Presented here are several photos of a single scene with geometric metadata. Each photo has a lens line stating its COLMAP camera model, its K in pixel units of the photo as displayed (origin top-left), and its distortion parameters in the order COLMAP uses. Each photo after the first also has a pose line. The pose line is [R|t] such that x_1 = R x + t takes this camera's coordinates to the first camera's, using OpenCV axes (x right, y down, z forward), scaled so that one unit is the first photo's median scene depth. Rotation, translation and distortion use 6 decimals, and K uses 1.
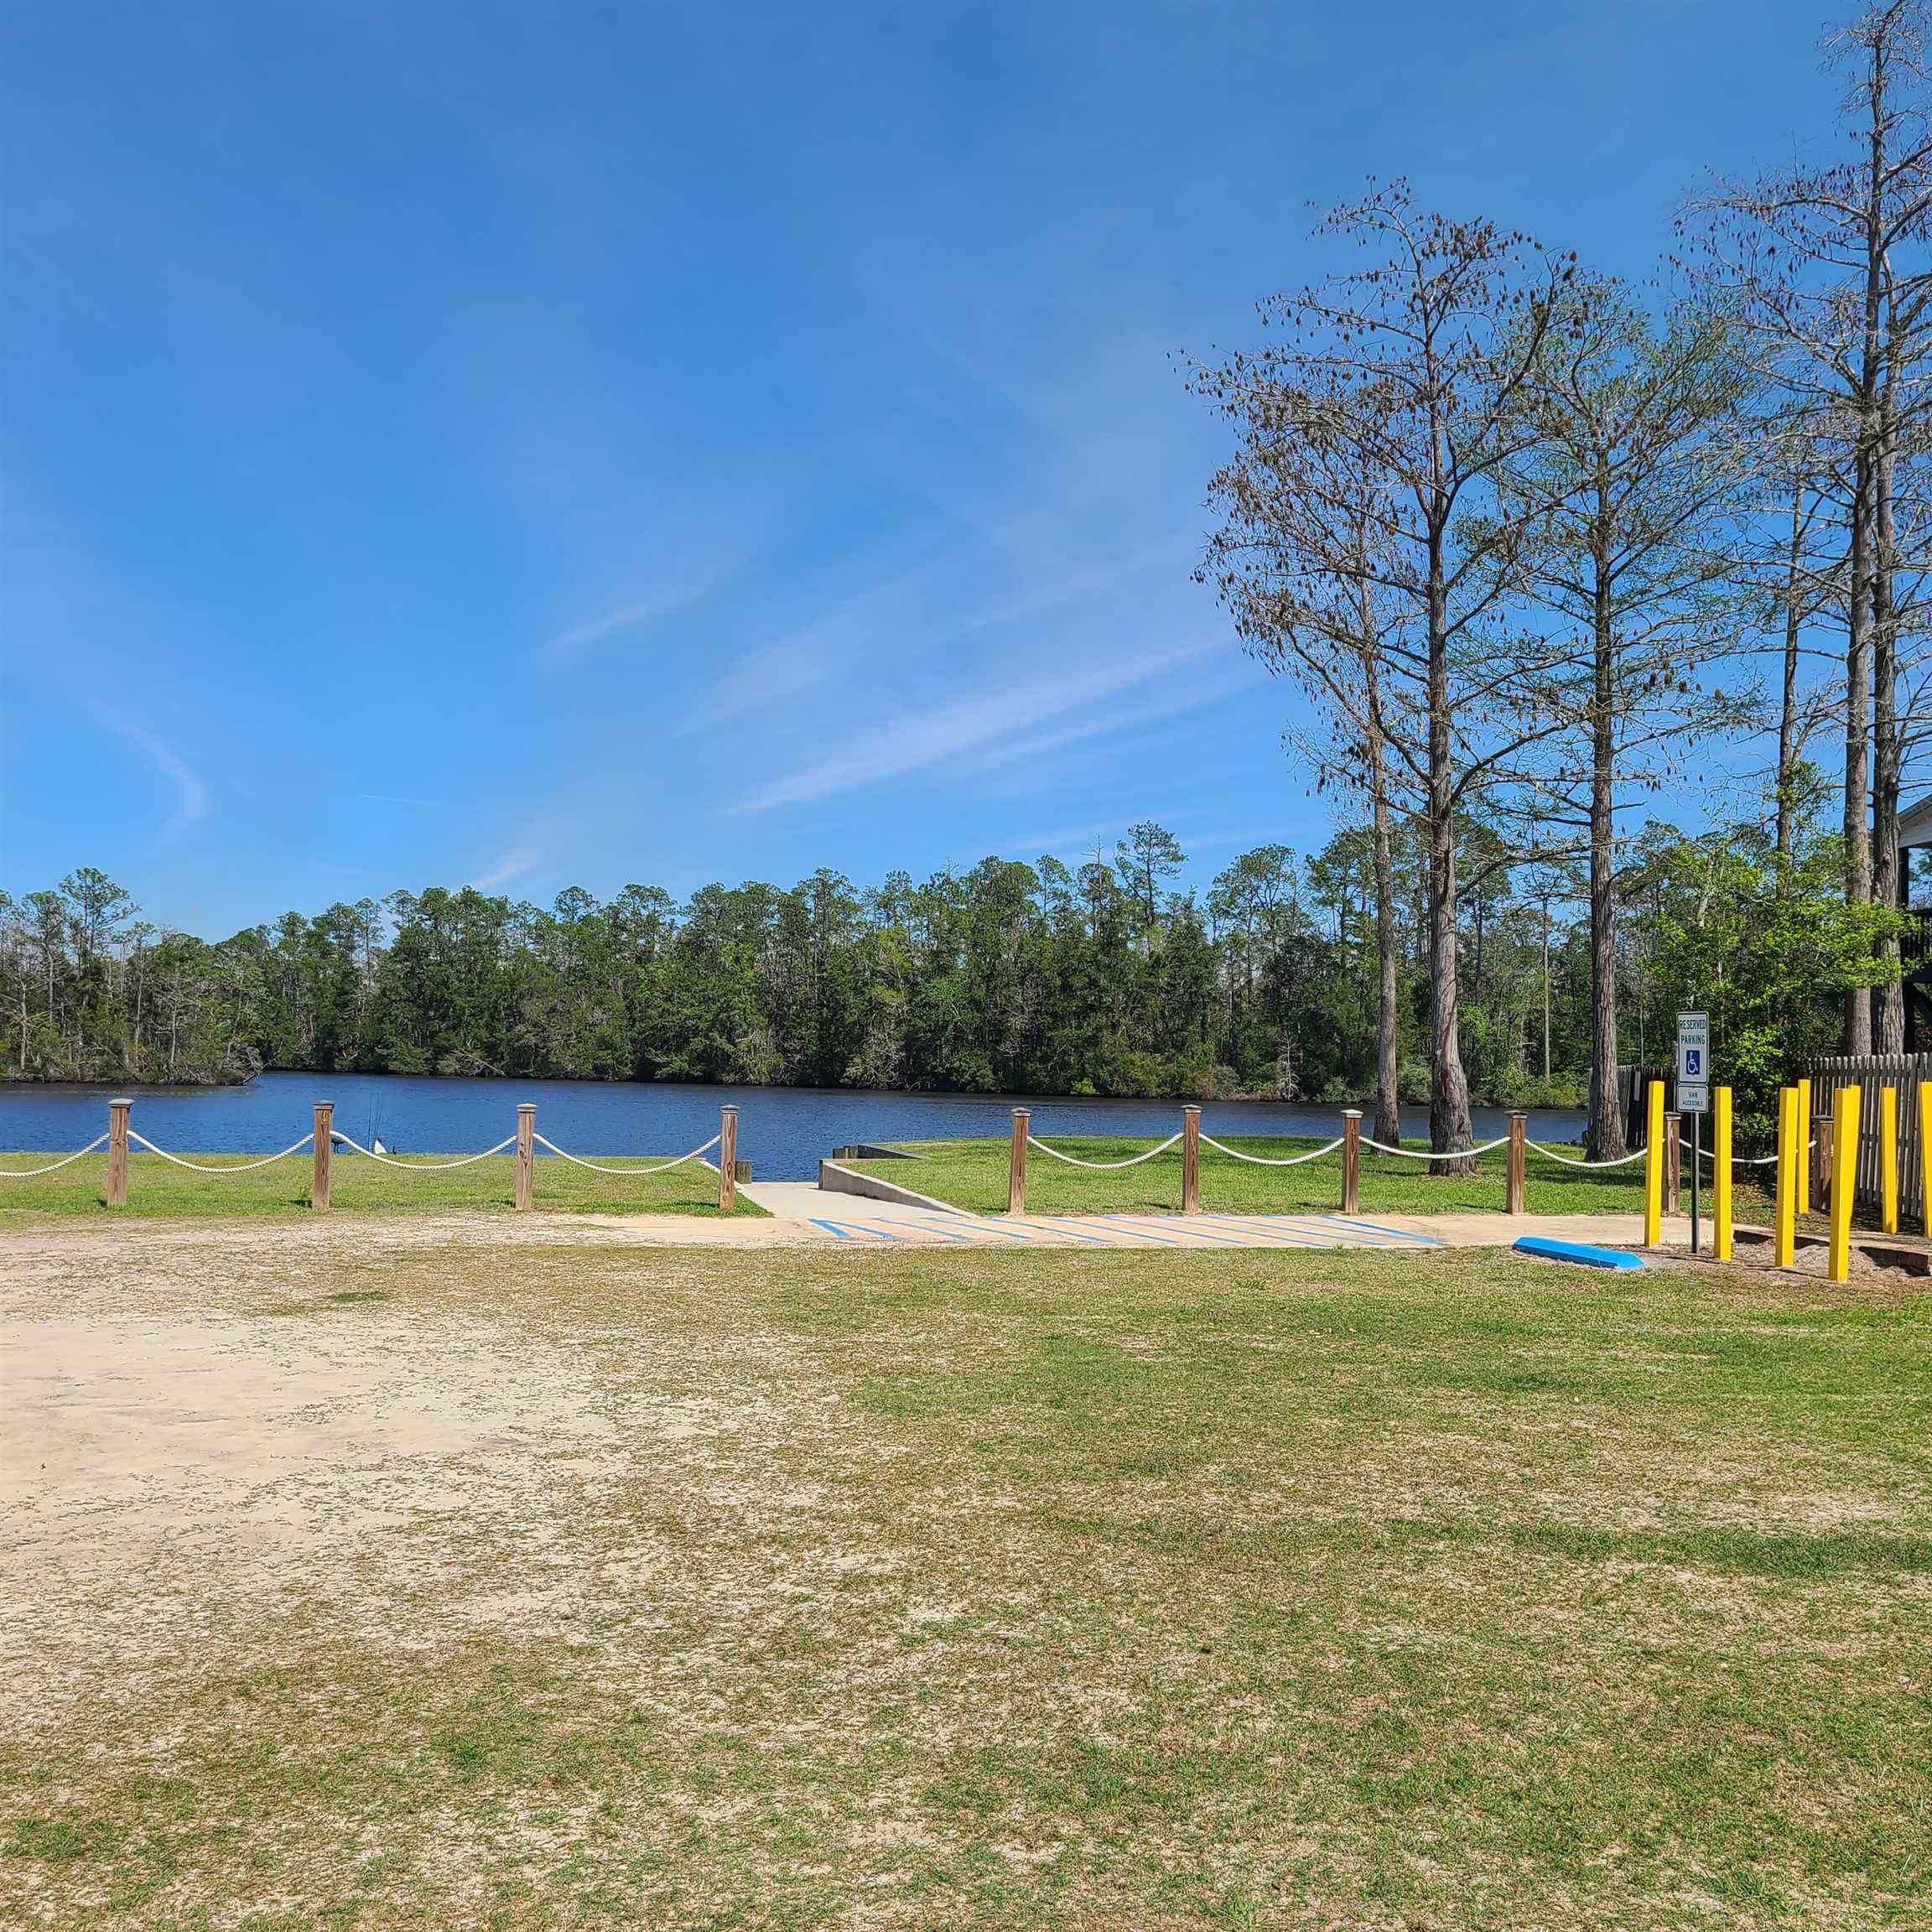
lens RADIAL K [[1925.8, 0, 965.3], [0, 1925.8, 1005.0], [0, 0, 1]] dist [0.055283, -0.031094]
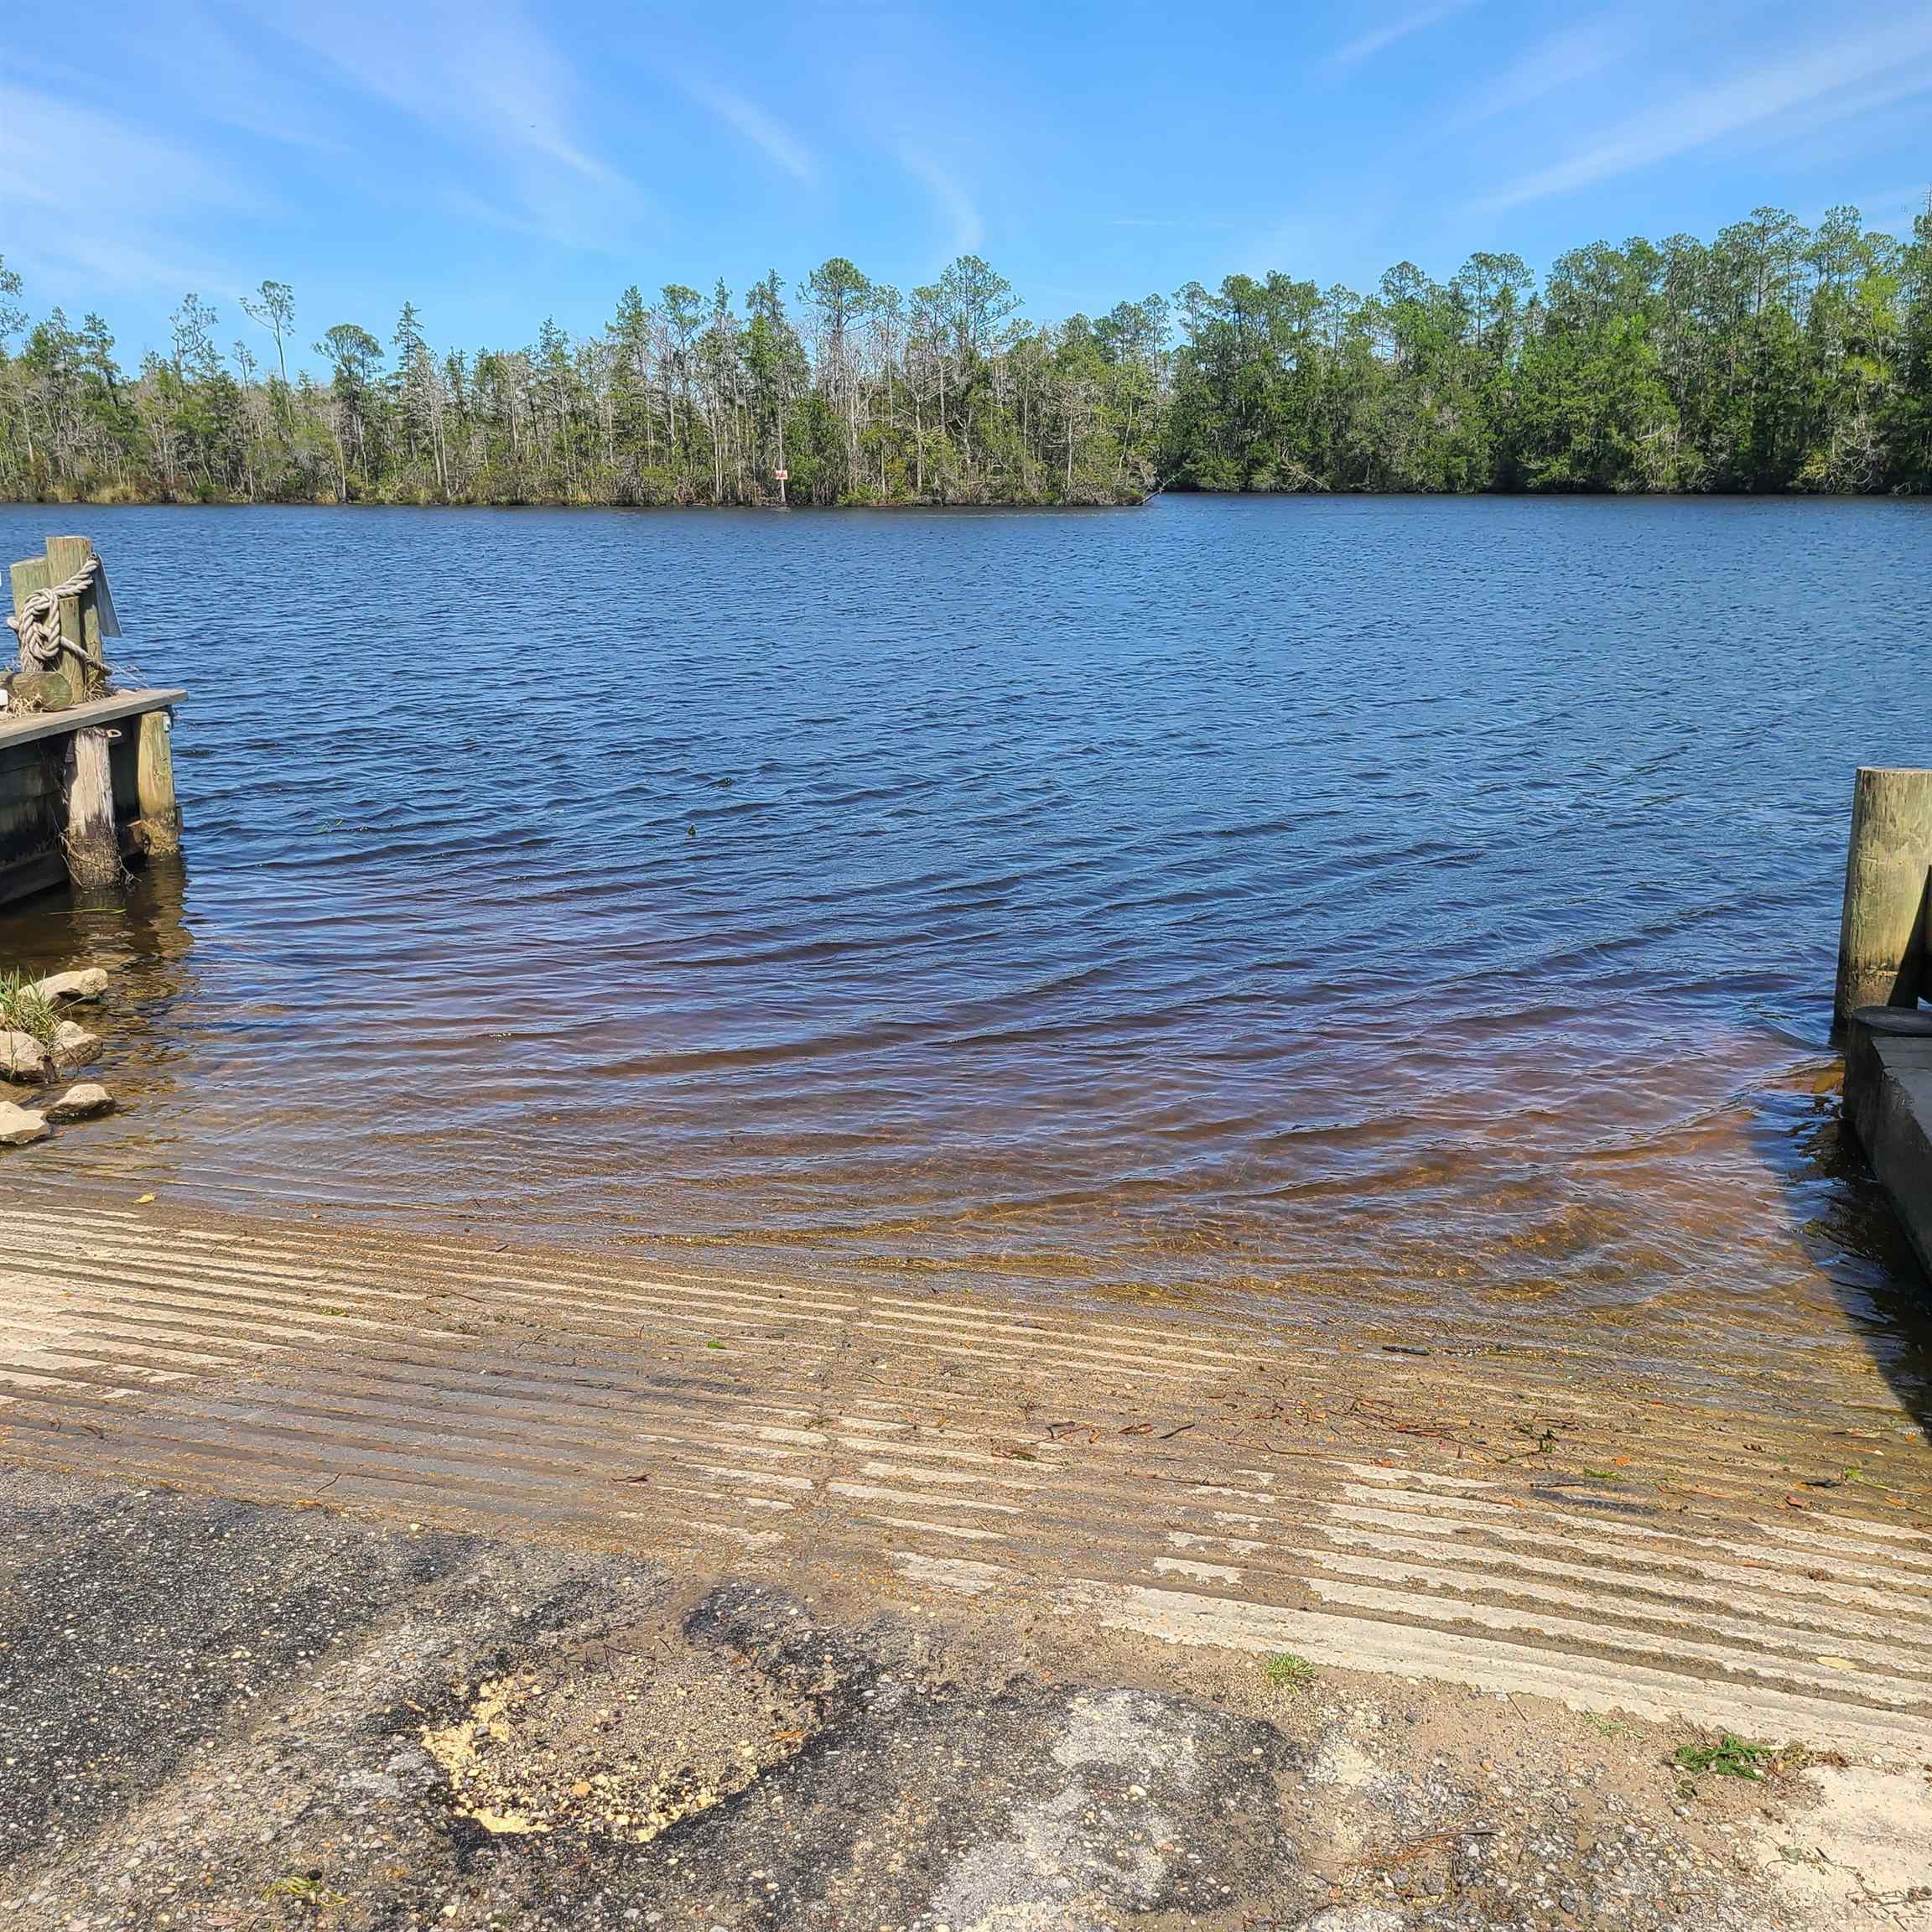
lens RADIAL K [[1925.8, 0, 965.3], [0, 1925.8, 1005.0], [0, 0, 1]] dist [0.055283, -0.031094]
pose [[0.937476, 0.070260, -0.340885, -0.071465], [0.032297, 0.957626, 0.286197, 0.002314], [0.346548, -0.279312, 0.895483, 0.060440]]
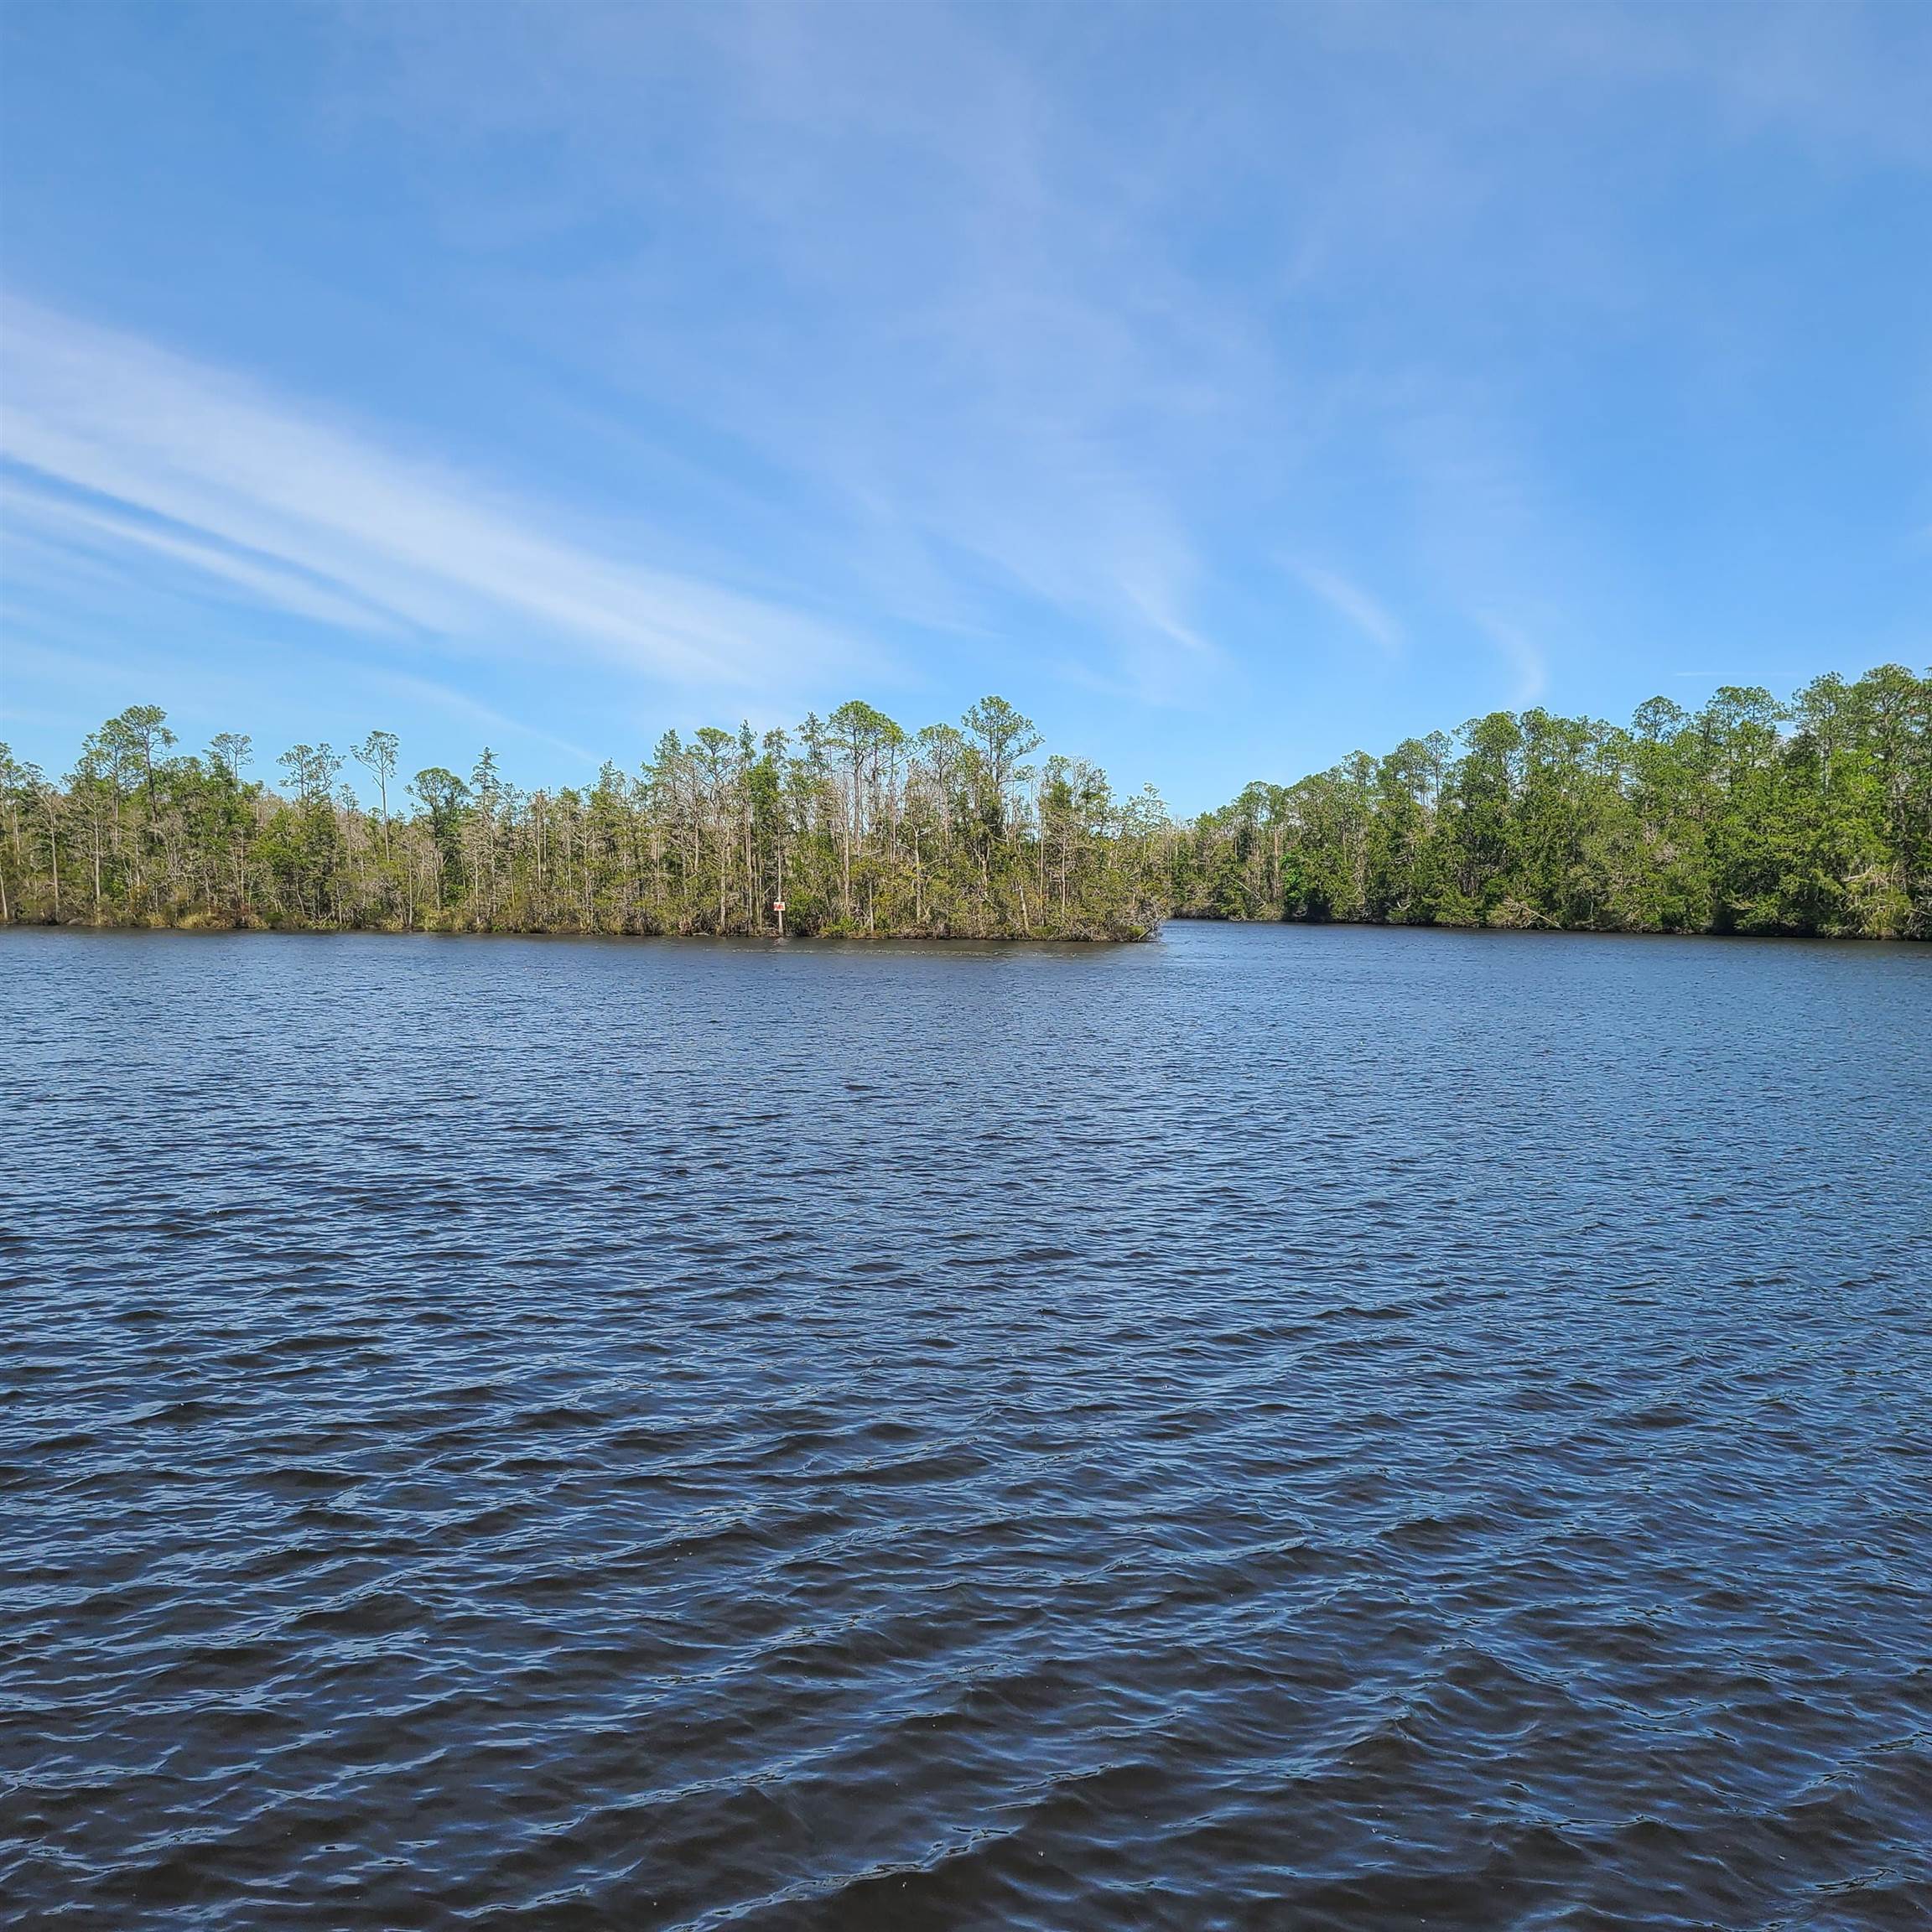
lens RADIAL K [[1969.2, 0, 915.6], [0, 1969.2, 967.9], [0, 0, 1]] dist [0.027480, 0.006058]
pose [[0.822734, 0.005667, -0.568398, 0.017565], [0.026634, 0.998468, 0.048507, 0.004854], [0.567802, -0.055047, 0.821322, 0.136637]]
